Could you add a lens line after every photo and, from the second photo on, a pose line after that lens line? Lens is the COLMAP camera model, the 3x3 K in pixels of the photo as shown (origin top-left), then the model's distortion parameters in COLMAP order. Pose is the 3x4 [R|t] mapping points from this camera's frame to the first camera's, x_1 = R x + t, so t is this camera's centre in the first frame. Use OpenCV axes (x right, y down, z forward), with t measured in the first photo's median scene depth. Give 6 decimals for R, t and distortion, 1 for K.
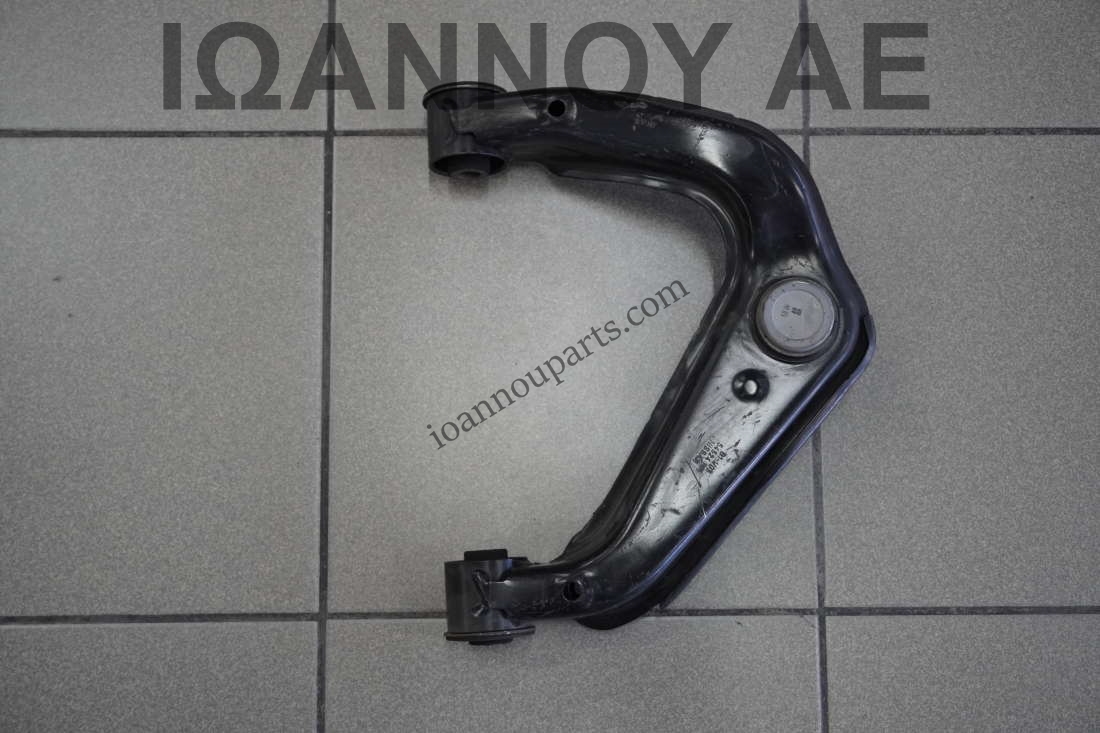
lens RADIAL K [[1574.4, 0, 540.4], [0, 1574.4, 363.2], [0, 0, 1]] dist [0.042845, 0.000000]
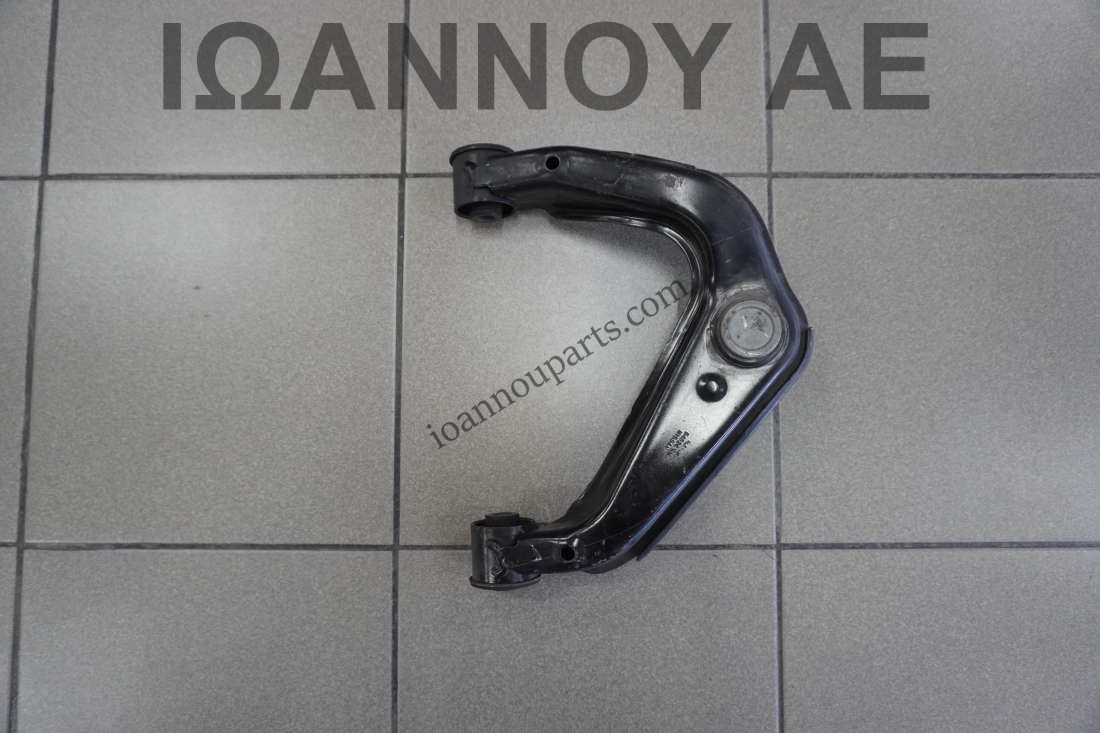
lens RADIAL K [[789.4, 0, 548.5], [0, 789.4, 365.9], [0, 0, 1]] dist [-0.040111, 0.044584]
pose [[0.999745, 0.005364, -0.021929, 0.001956], [-0.004041, 0.998194, 0.059931, -0.029201], [0.022211, -0.059827, 0.997962, 0.355857]]
